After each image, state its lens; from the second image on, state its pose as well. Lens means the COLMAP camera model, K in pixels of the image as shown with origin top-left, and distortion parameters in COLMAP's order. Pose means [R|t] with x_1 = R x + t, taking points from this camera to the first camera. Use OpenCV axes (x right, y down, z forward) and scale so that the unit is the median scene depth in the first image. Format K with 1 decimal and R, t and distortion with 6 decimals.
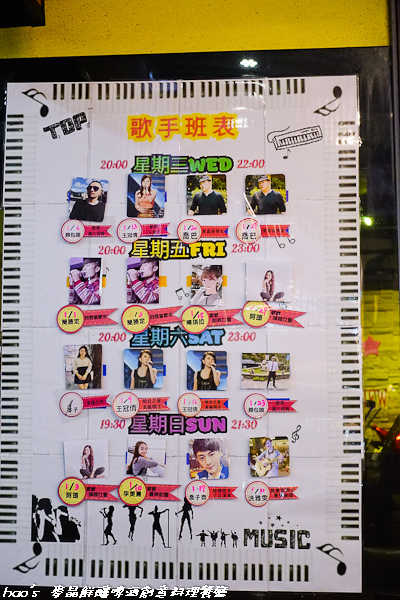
lens RADIAL K [[1205.3, 0, 199.8], [0, 1205.3, 299.9], [0, 0, 1]] dist [-0.111373, 0.000000]
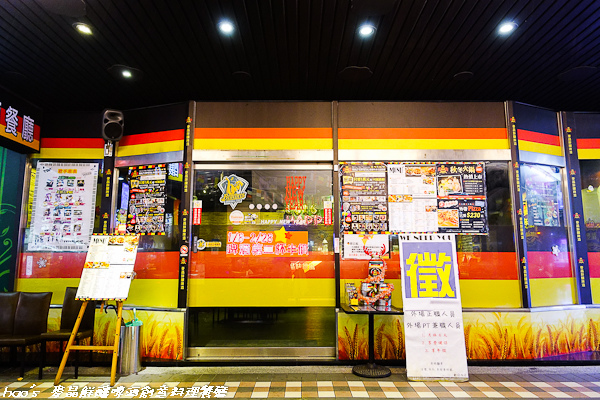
lens RADIAL K [[411.7, 0, 301.3], [0, 411.7, 201.3], [0, 0, 1]] dist [0.000898, -0.002849]
pose [[0.994837, 0.022452, 0.098968, 0.925198], [-0.018767, 0.999101, -0.038011, 0.055603], [-0.099732, 0.035958, 0.994364, -1.091587]]
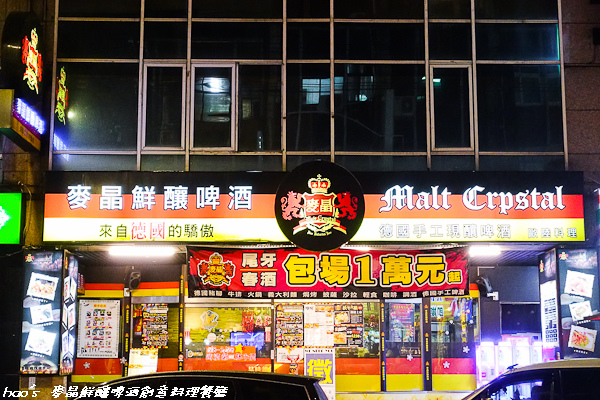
lens RADIAL K [[1028.5, 0, 299.6], [0, 1028.5, 198.7], [0, 0, 1]] dist [0.015536, 0.000000]
pose [[0.991570, 0.027287, 0.126669, 0.472046], [-0.020750, 0.998398, -0.052645, -0.573753], [-0.127903, 0.049573, 0.990547, -6.887697]]
